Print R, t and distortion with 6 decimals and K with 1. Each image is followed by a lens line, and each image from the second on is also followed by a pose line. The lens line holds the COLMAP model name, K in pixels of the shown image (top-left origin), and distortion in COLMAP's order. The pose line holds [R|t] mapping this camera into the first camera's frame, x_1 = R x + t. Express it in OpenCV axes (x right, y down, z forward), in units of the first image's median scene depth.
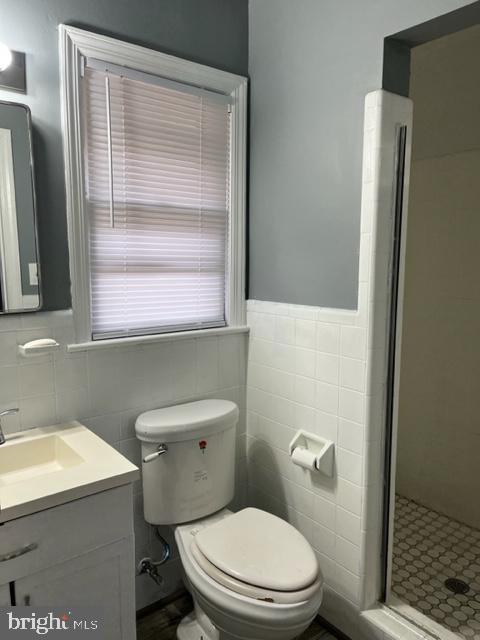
lens RADIAL K [[485.2, 0, 240.0], [0, 485.2, 321.2], [0, 0, 1]] dist [0.000179, -0.000002]
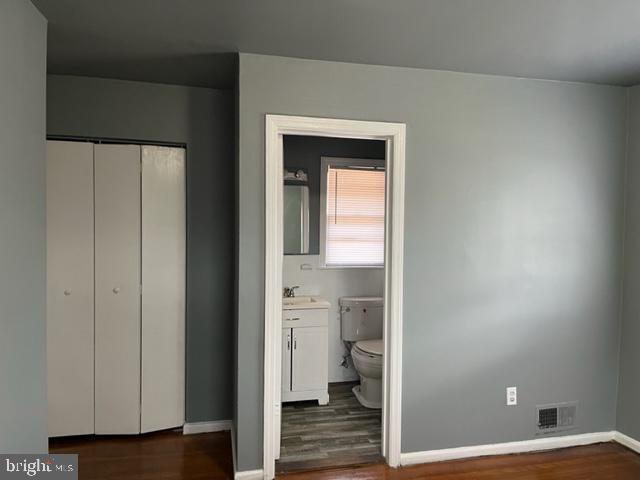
lens RADIAL K [[485.2, 0, 320.2], [0, 485.2, 239.4], [0, 0, 1]] dist [0.000179, -0.000002]
pose [[0.910494, -0.000765, -0.413523, 0.695407], [-0.050003, 0.992457, -0.111932, 0.170921], [0.410489, 0.122591, 0.903588, -1.288177]]
